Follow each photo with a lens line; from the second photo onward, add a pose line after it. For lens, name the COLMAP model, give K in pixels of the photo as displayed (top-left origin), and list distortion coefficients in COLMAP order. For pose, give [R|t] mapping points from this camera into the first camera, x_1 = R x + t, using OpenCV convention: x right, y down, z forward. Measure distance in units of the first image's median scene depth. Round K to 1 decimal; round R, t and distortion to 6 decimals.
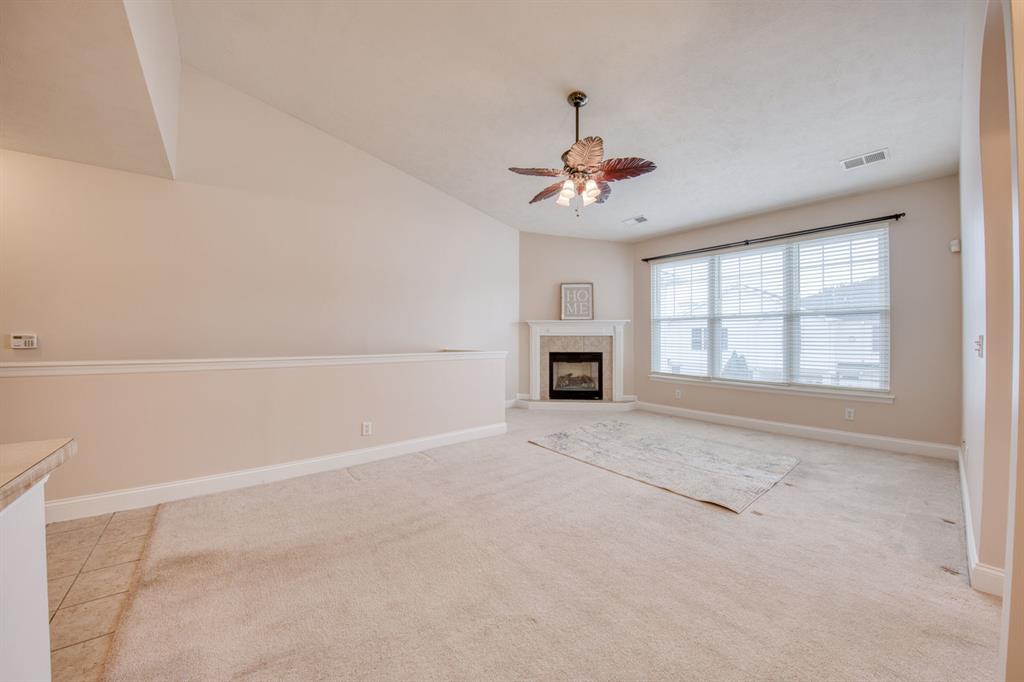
lens RADIAL K [[370.2, 0, 501.1], [0, 370.2, 337.7], [0, 0, 1]] dist [-0.019107, -0.002580]
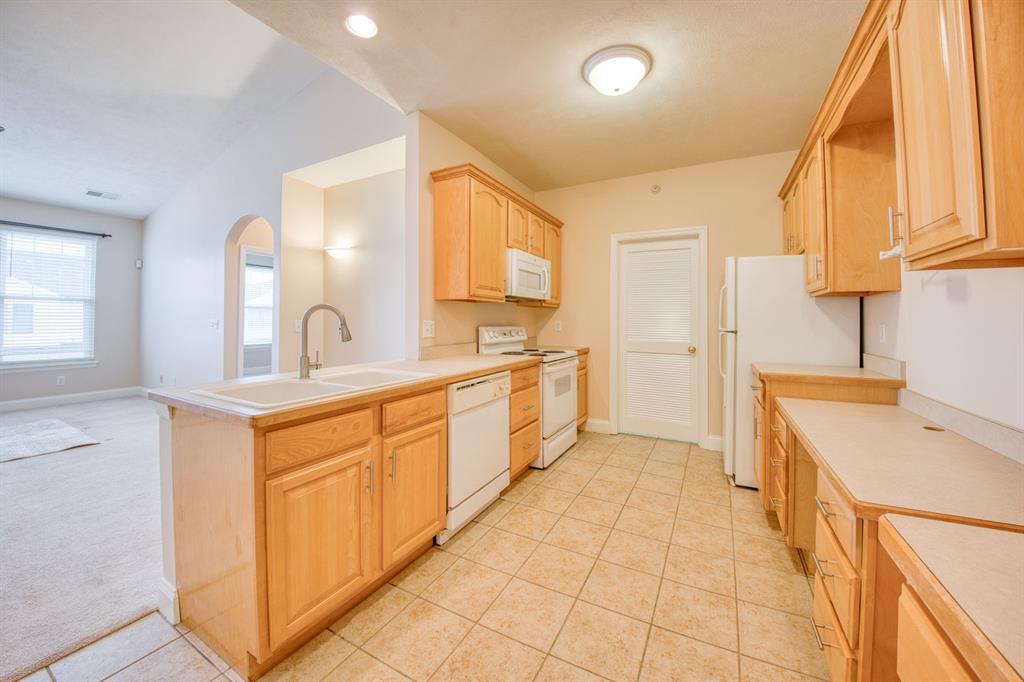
lens RADIAL K [[370.2, 0, 518.1], [0, 370.2, 314.4], [0, 0, 1]] dist [-0.019107, -0.002580]
pose [[-0.403883, 0.018076, 0.914632, -0.523068], [0.002678, 0.999824, -0.018577, 0.006162], [-0.914807, -0.005053, -0.403860, 0.035626]]
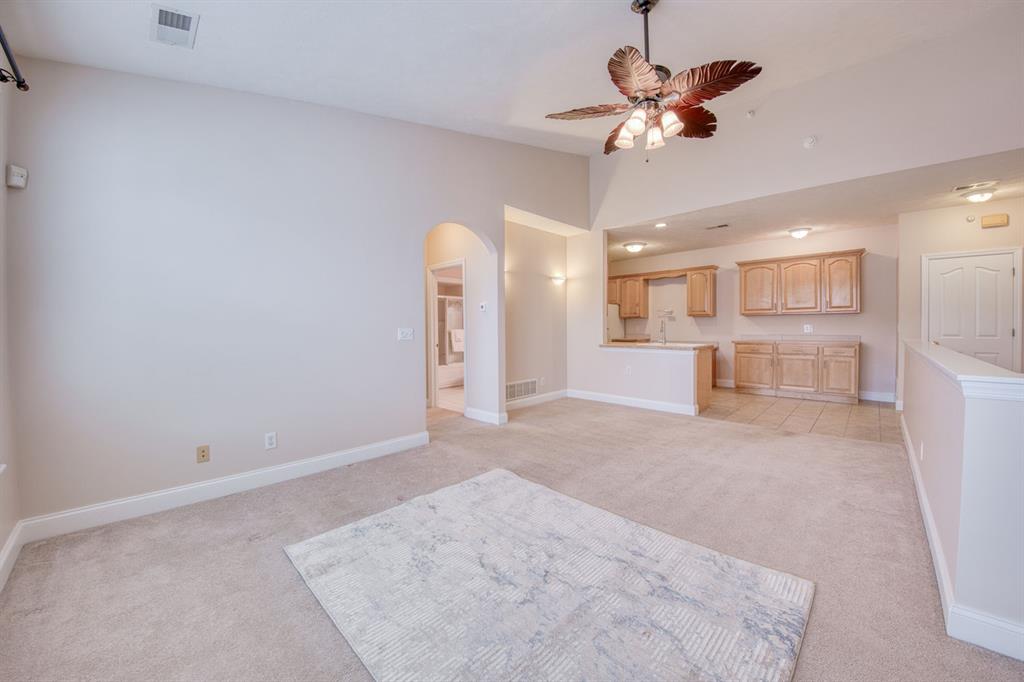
lens RADIAL K [[370.2, 0, 521.6], [0, 370.2, 331.5], [0, 0, 1]] dist [-0.019107, -0.002580]
pose [[-0.990481, 0.014693, -0.136861, 0.306601], [0.011563, 0.999654, 0.023637, -0.006007], [0.137161, 0.021829, -0.990308, 0.929753]]
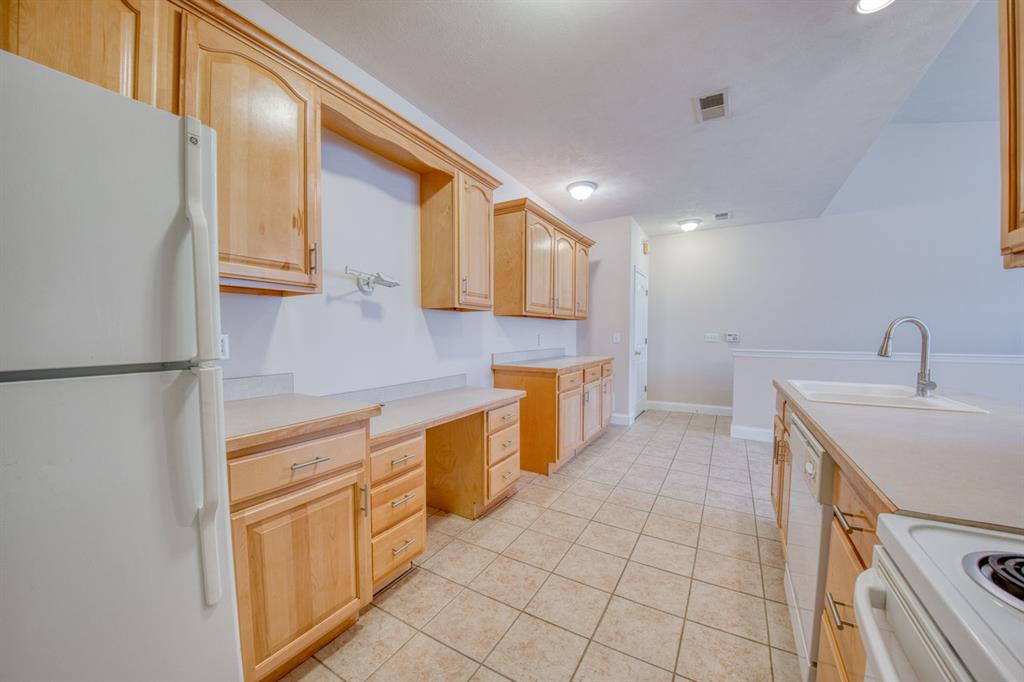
lens RADIAL K [[370.2, 0, 514.0], [0, 370.2, 335.2], [0, 0, 1]] dist [-0.019107, -0.002580]
pose [[0.368270, 0.017773, -0.929549, -0.003593], [-0.010257, 0.999834, 0.015053, 0.003952], [0.929662, 0.003990, 0.368391, -0.348673]]
